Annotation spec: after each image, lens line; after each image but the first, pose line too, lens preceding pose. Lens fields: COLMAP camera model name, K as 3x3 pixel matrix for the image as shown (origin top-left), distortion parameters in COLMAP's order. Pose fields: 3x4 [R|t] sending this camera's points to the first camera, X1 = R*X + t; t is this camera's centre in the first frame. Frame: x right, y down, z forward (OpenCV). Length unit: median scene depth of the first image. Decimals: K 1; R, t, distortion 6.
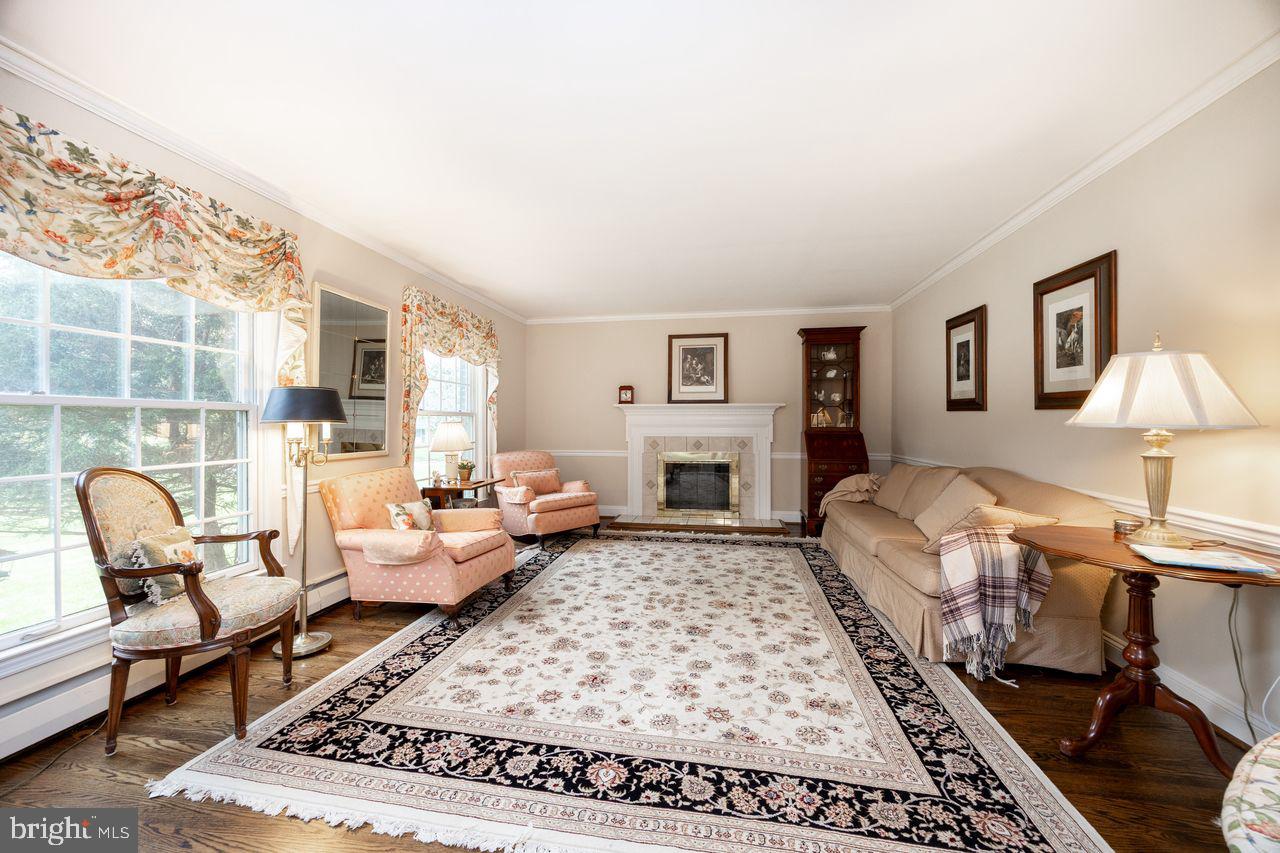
lens RADIAL K [[484.3, 0, 643.0], [0, 484.3, 423.7], [0, 0, 1]] dist [-0.000905, -0.000174]
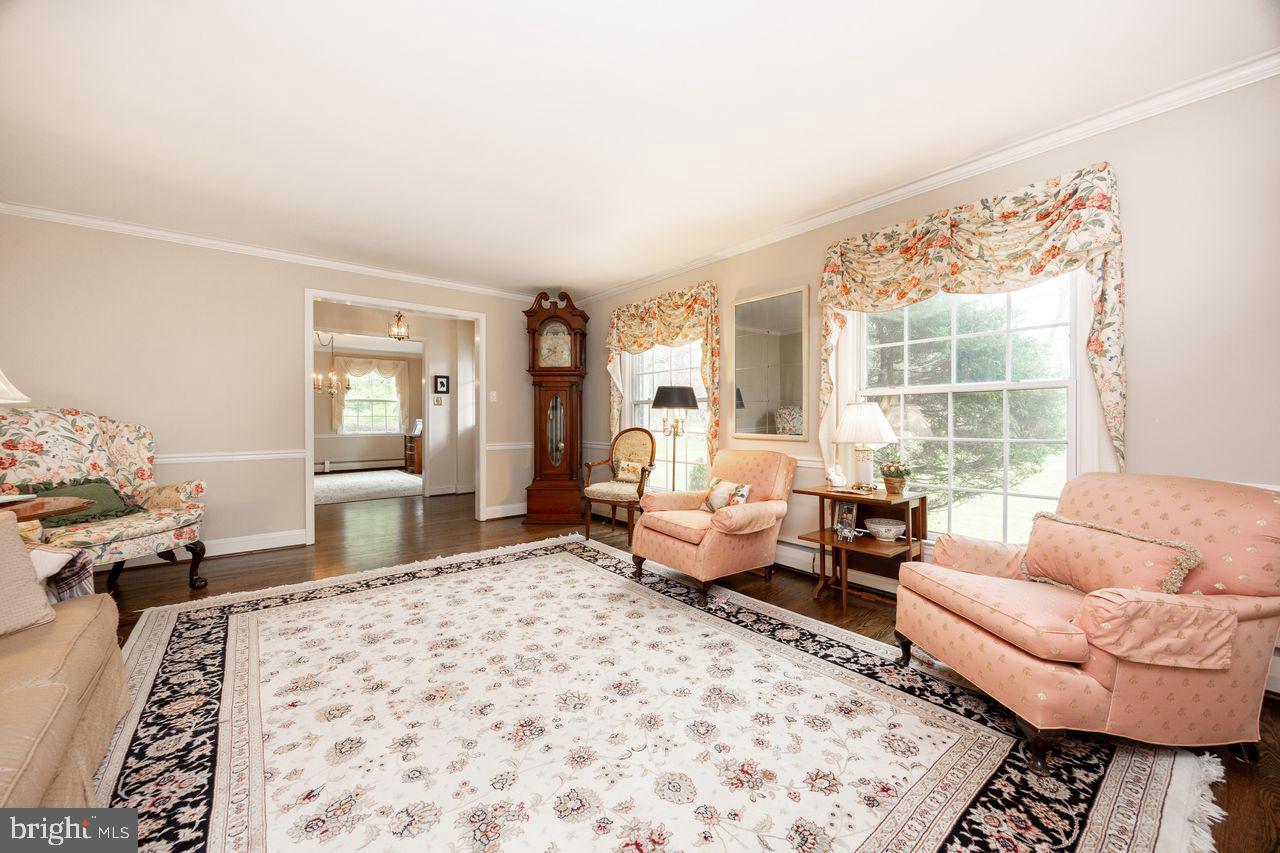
lens RADIAL K [[484.3, 0, 646.5], [0, 484.3, 419.3], [0, 0, 1]] dist [-0.000905, -0.000174]
pose [[-0.652604, 0.000611, -0.757699, 0.609865], [-0.001863, 0.999995, 0.002411, 0.026755], [0.757697, 0.002985, -0.652600, 2.102230]]
